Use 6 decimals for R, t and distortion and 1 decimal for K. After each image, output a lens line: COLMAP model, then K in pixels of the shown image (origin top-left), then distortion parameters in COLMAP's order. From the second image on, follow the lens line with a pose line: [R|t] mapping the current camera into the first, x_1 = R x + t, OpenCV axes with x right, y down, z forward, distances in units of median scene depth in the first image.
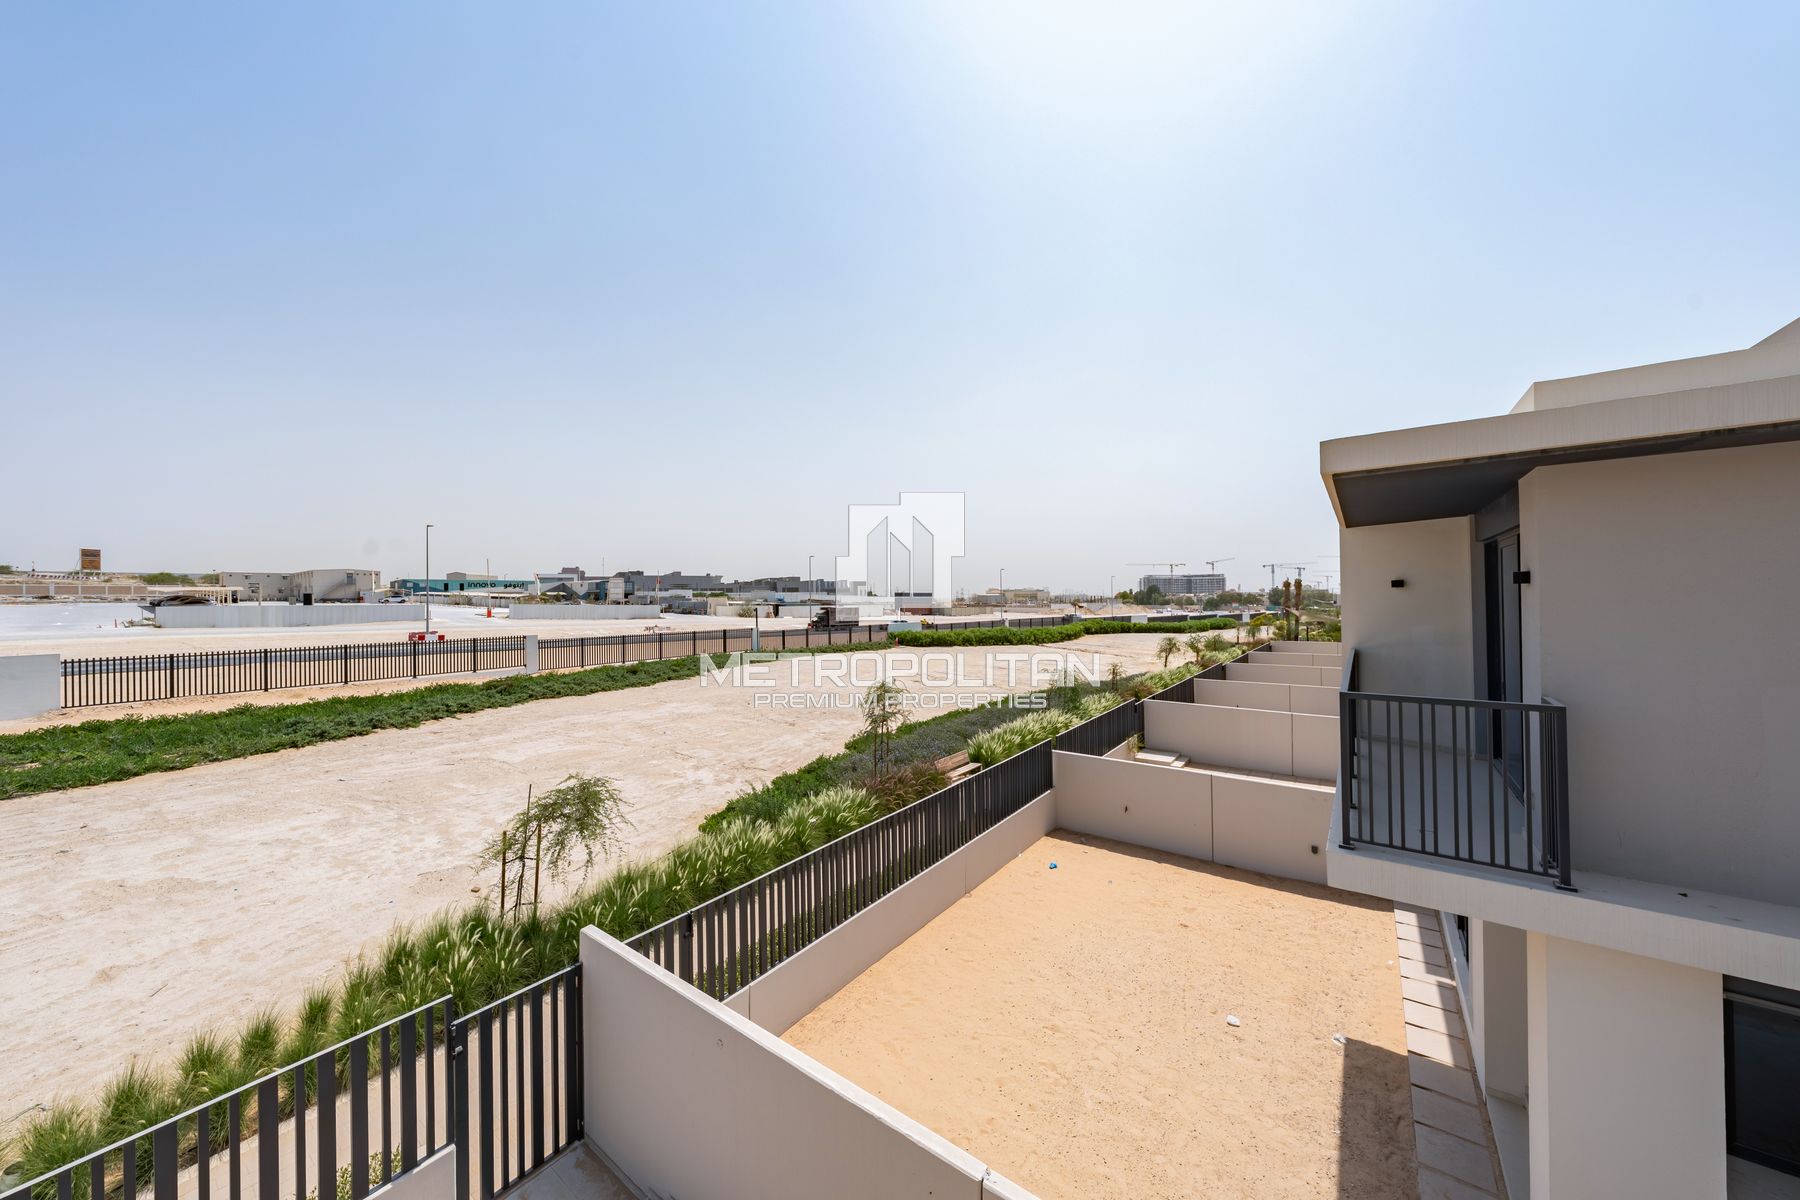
lens RADIAL K [[609.2, 0, 890.0], [0, 609.2, 601.9], [0, 0, 1]] dist [-0.003234, 0.000602]
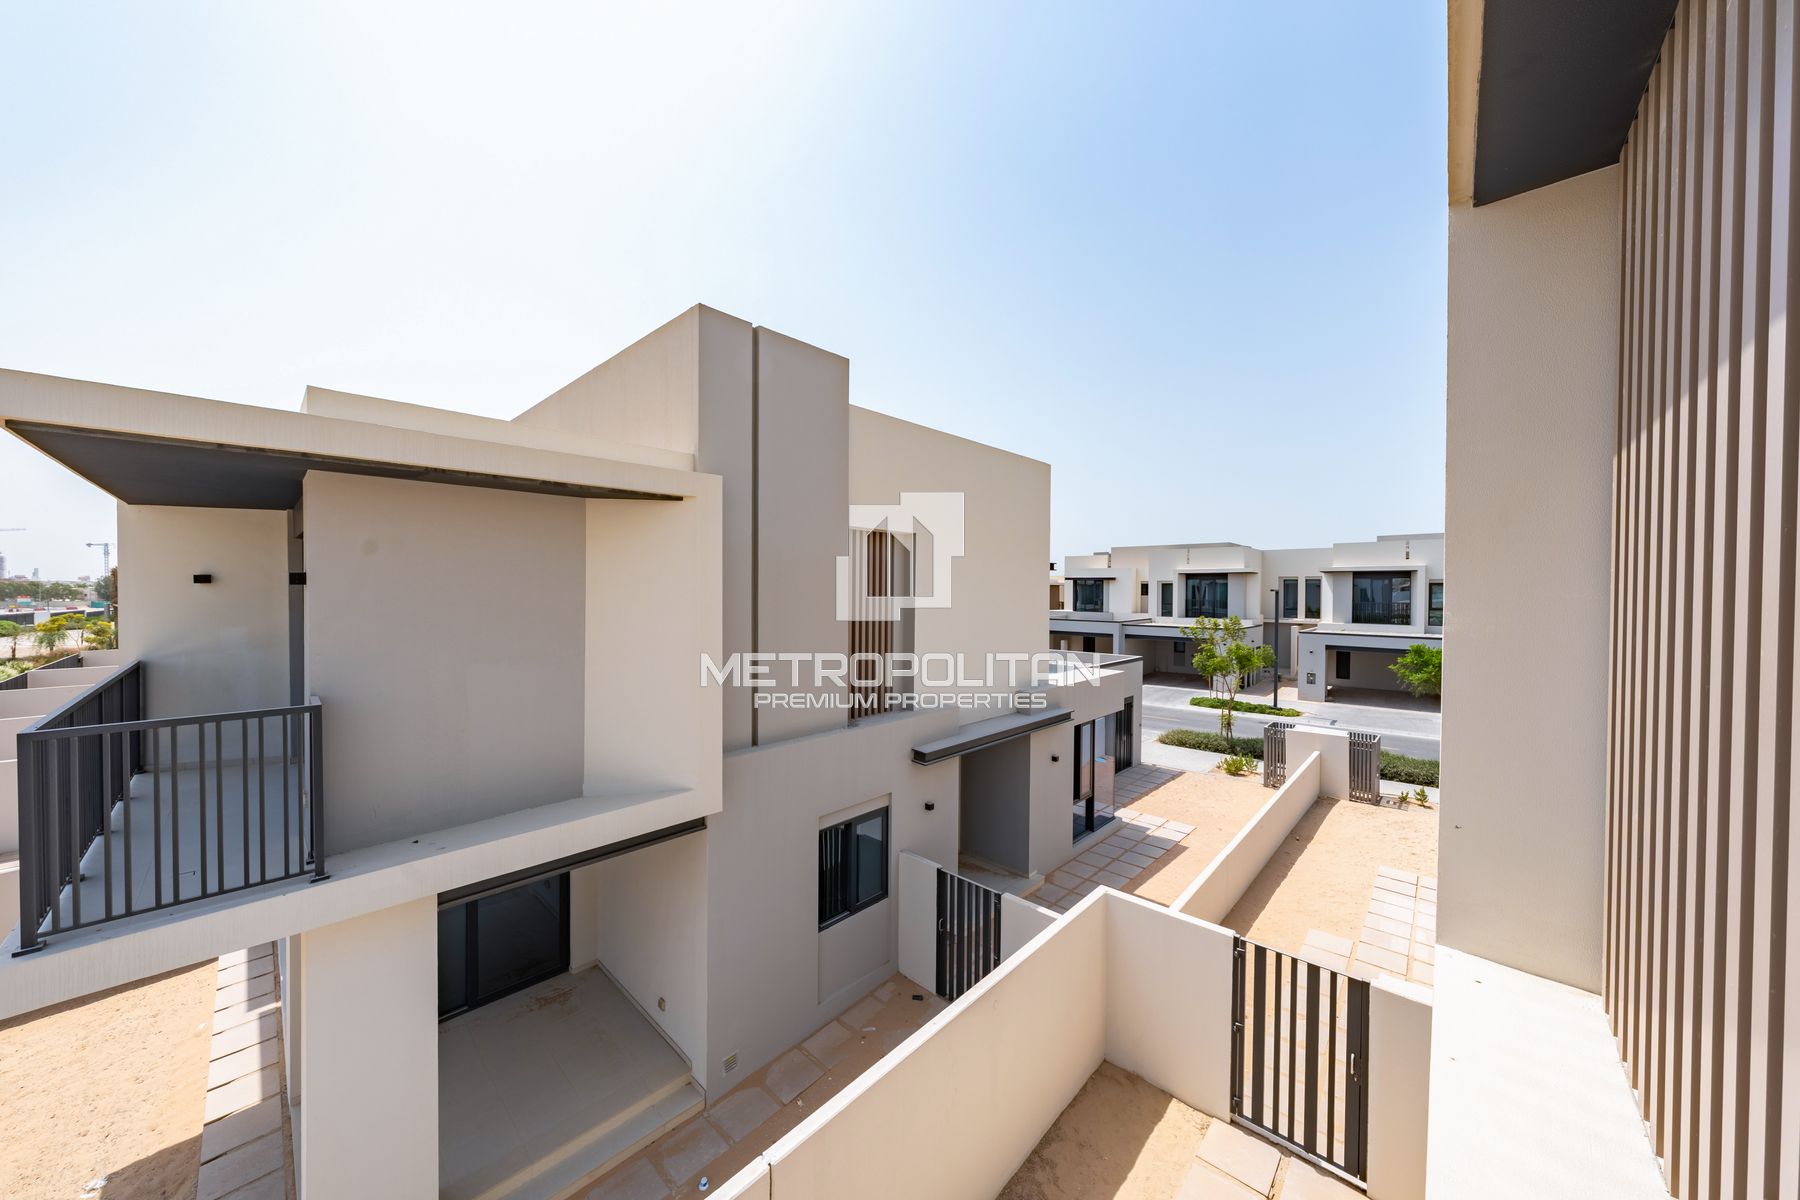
lens RADIAL K [[609.2, 0, 888.3], [0, 609.2, 599.2], [0, 0, 1]] dist [-0.003234, 0.000602]
pose [[0.121655, -0.004389, 0.992563, 0.107268], [-0.003808, 0.999981, 0.004889, -0.009420], [-0.992565, -0.004374, 0.121636, -0.050489]]
